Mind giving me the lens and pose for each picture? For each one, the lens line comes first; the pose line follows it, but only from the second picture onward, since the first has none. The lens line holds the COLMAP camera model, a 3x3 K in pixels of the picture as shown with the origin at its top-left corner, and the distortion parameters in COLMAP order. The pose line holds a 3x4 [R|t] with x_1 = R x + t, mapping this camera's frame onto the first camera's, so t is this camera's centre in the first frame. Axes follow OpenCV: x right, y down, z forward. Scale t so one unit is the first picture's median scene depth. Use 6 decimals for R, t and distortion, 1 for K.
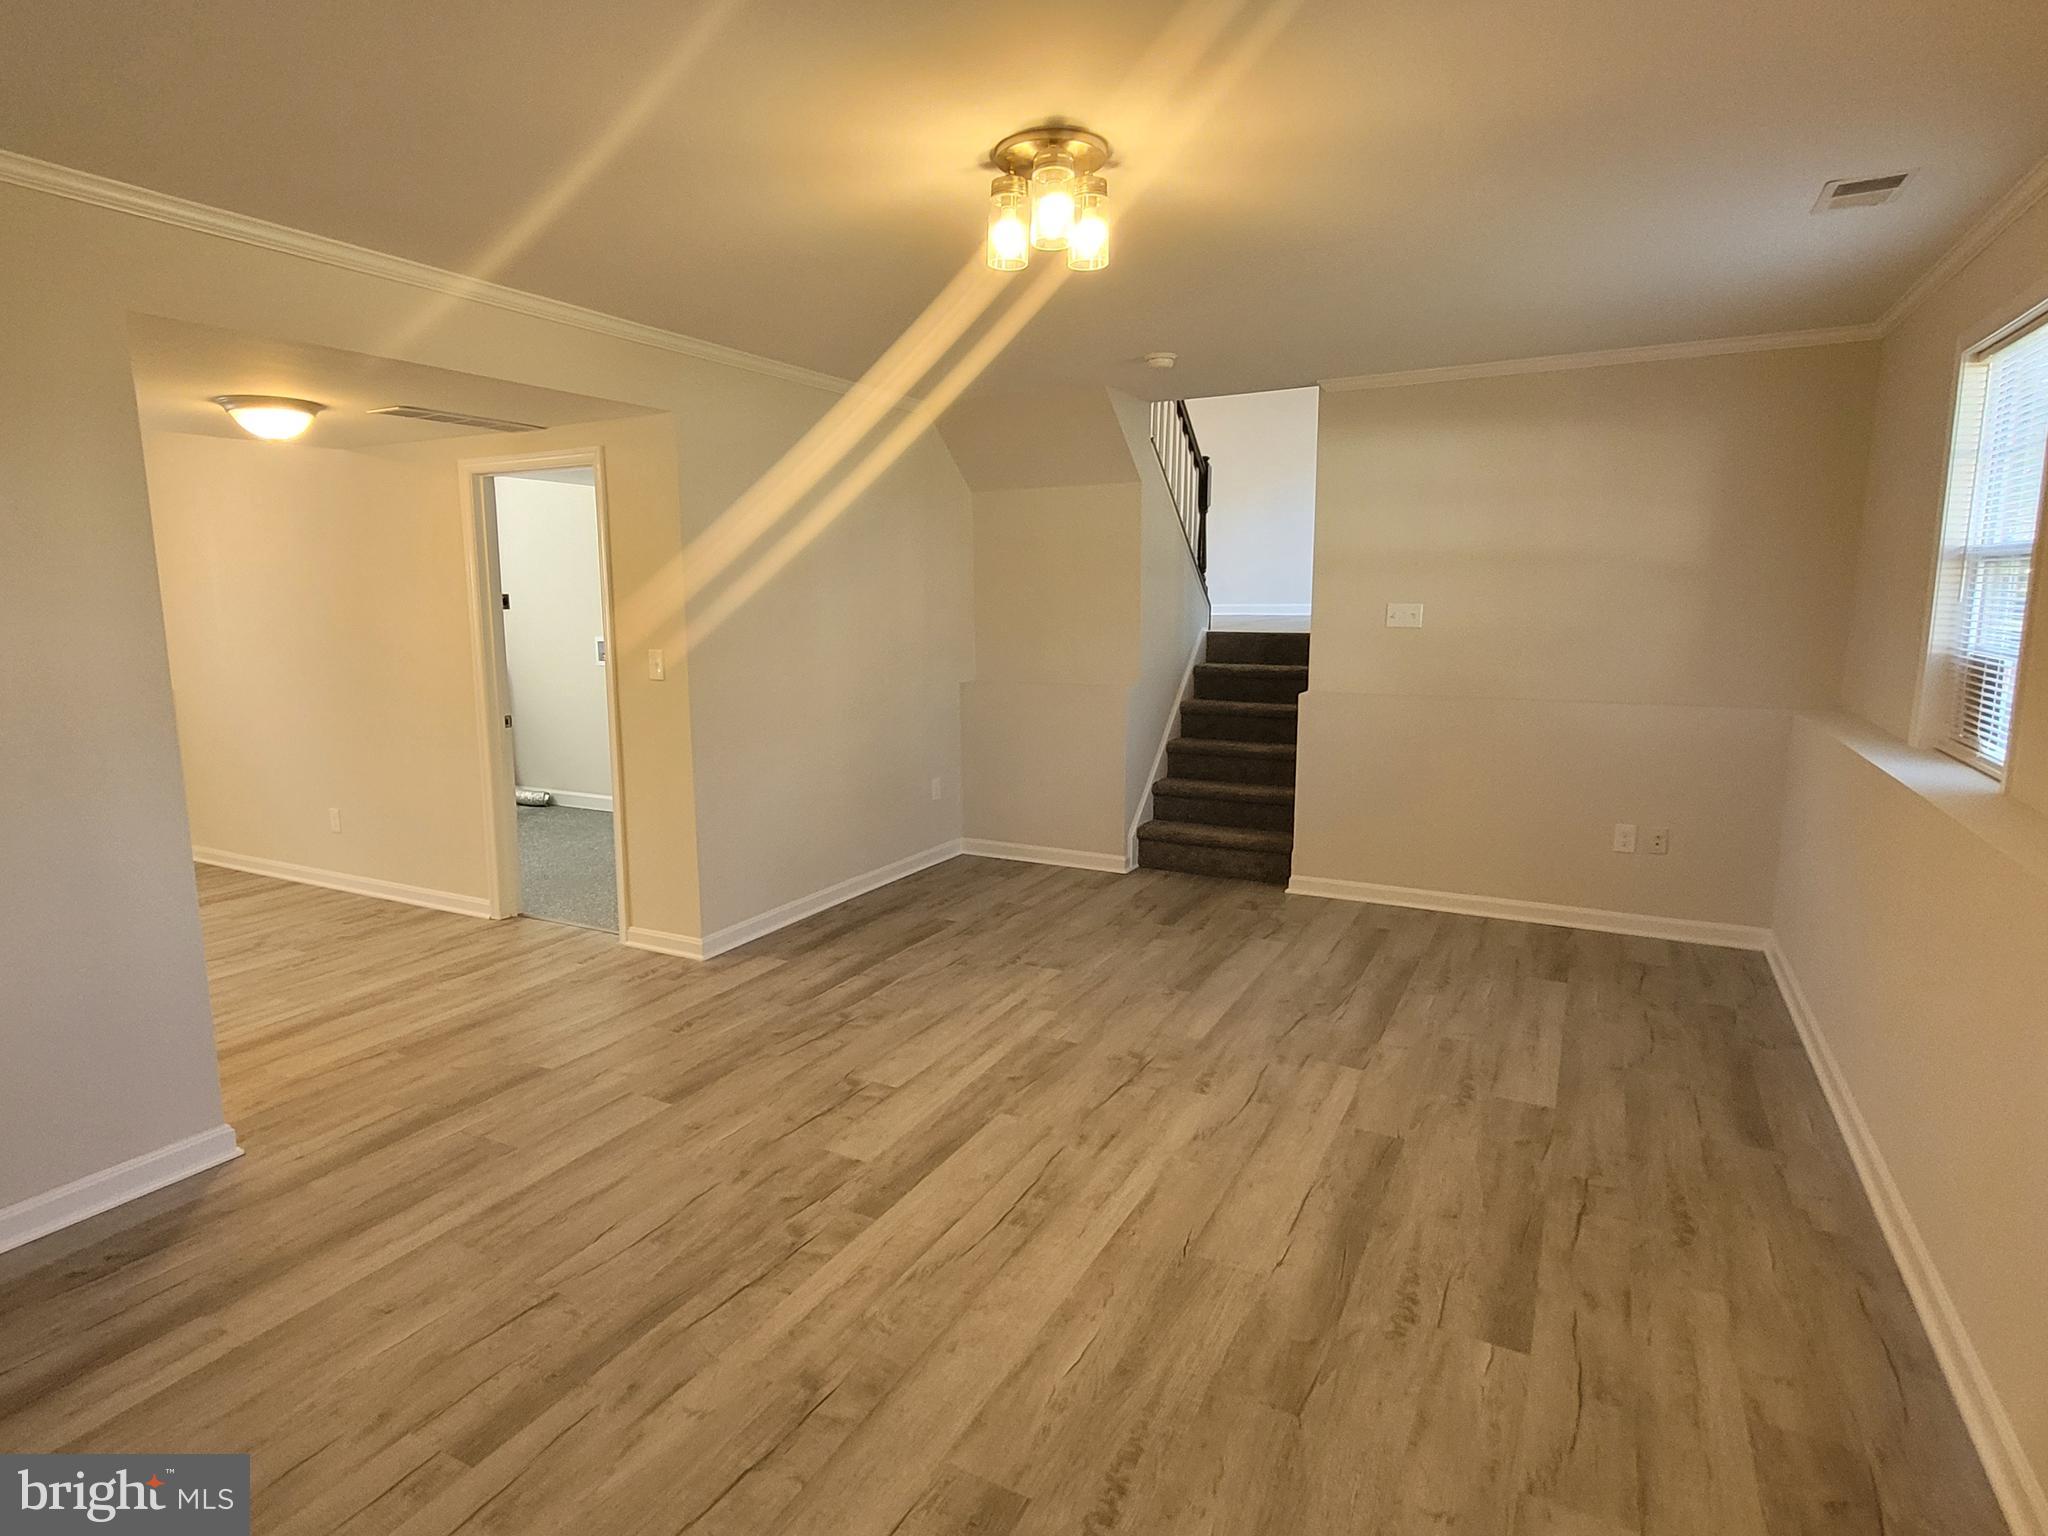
lens RADIAL K [[1108.8, 0, 1017.1], [0, 1108.8, 765.8], [0, 0, 1]] dist [0.005952, -0.000683]
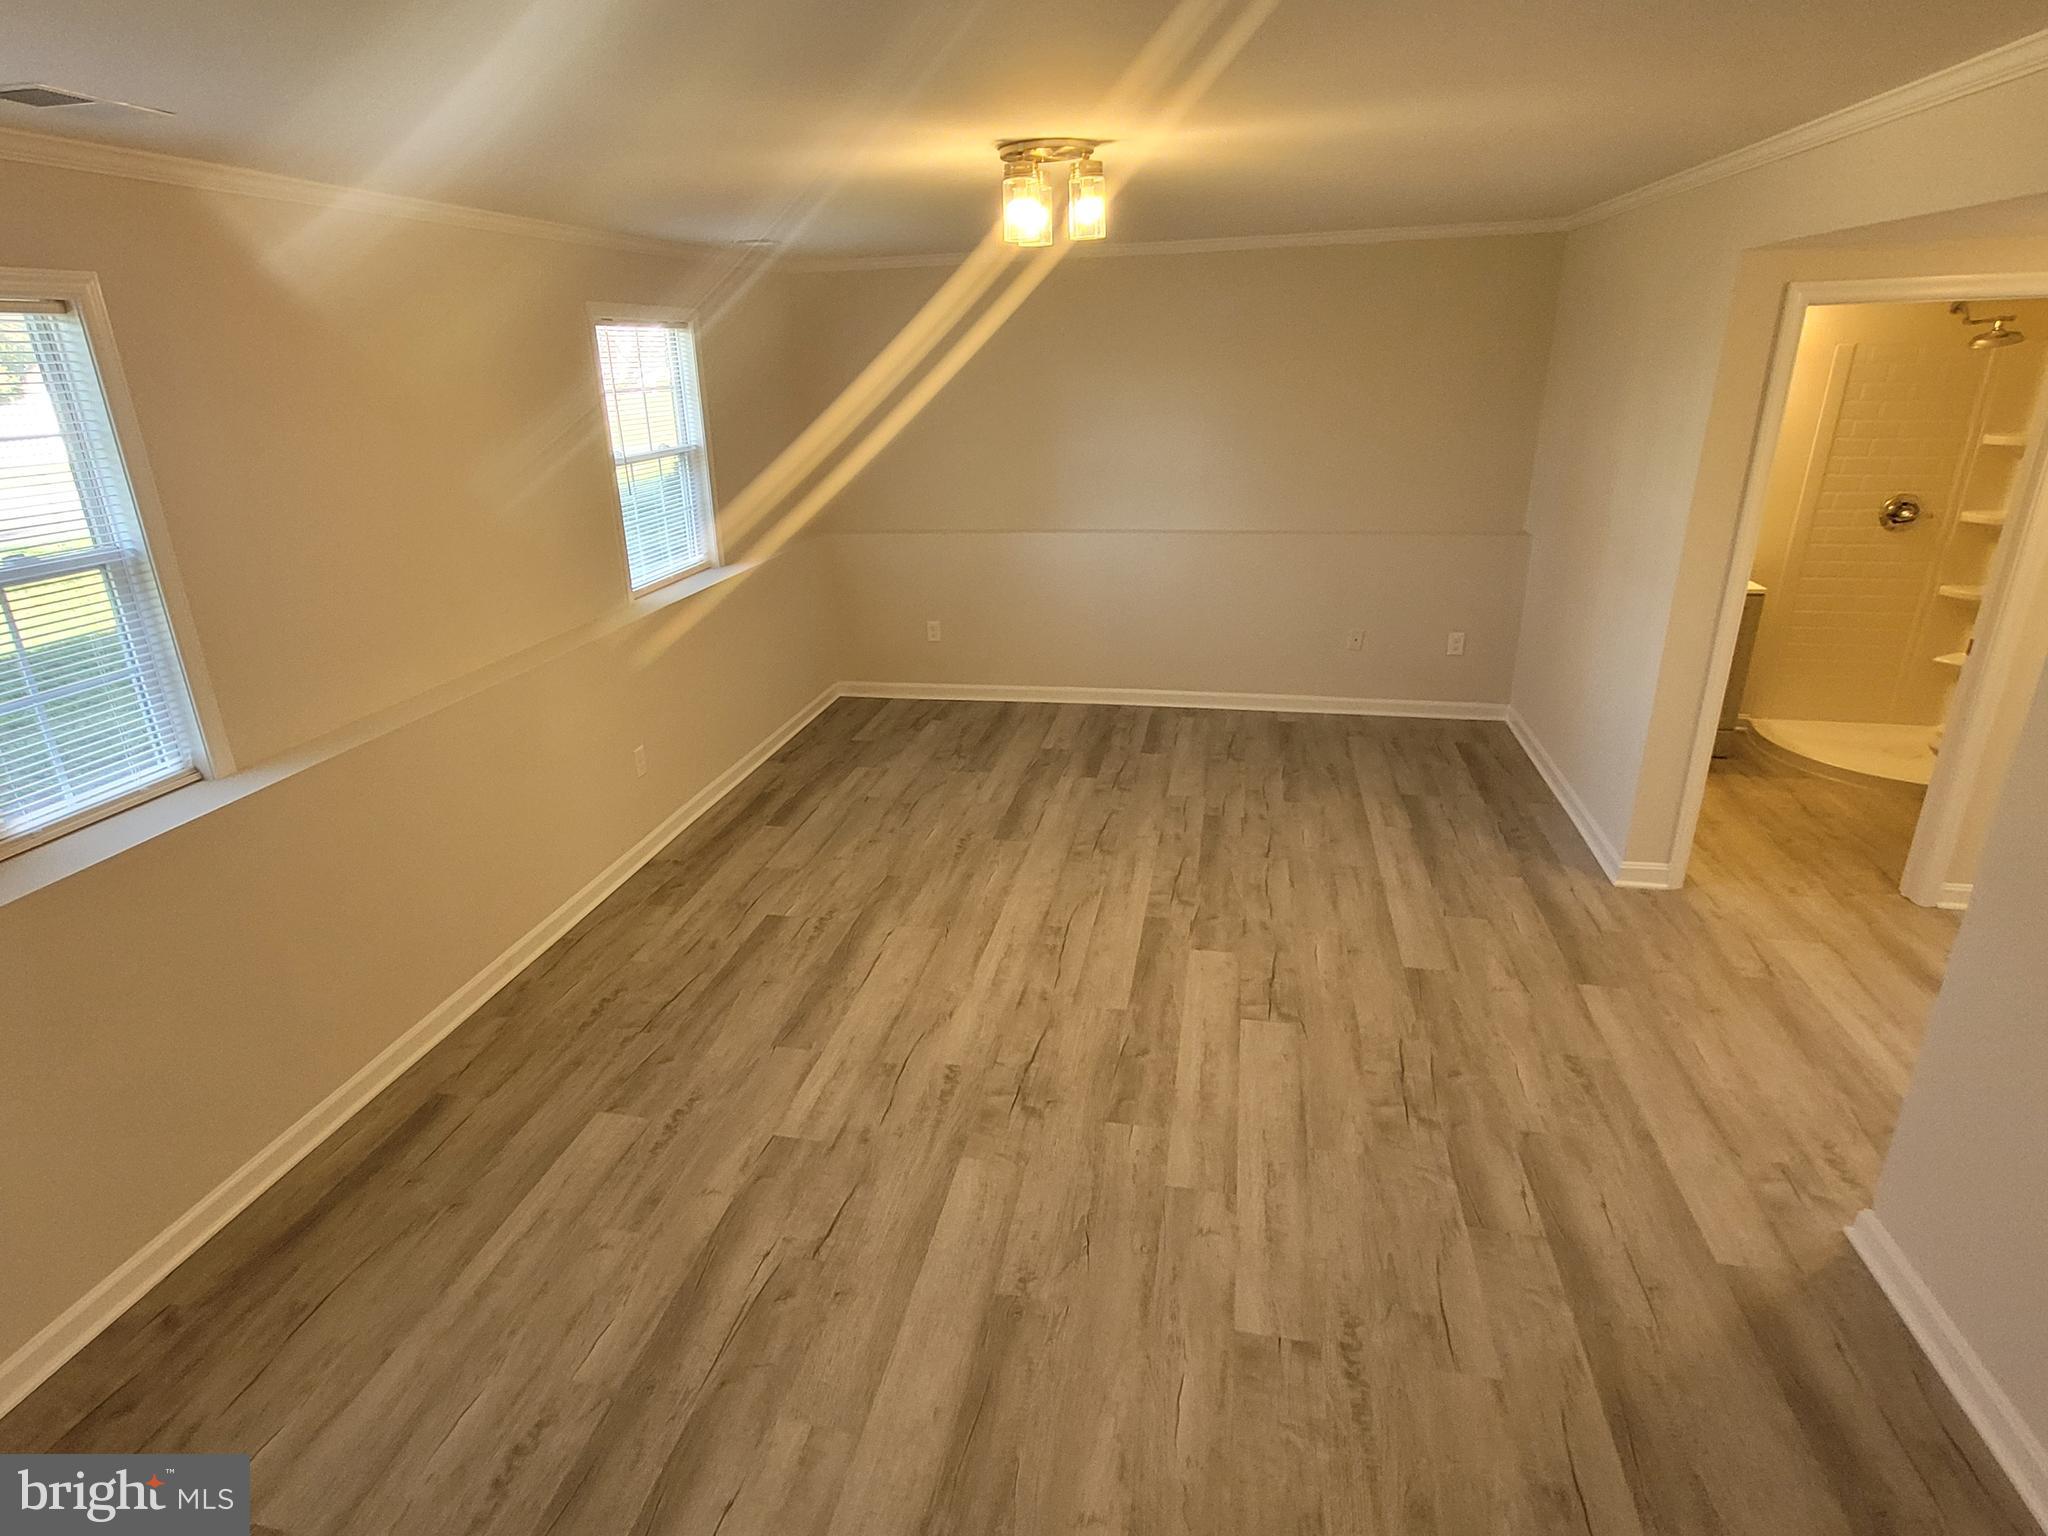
lens RADIAL K [[1108.8, 0, 1018.1], [0, 1108.8, 768.6], [0, 0, 1]] dist [0.005952, -0.000683]
pose [[-0.959641, 0.137051, -0.245573, 0.341193], [-0.002256, 0.869438, 0.494037, -0.460344], [0.281219, 0.474652, -0.834039, 1.854076]]
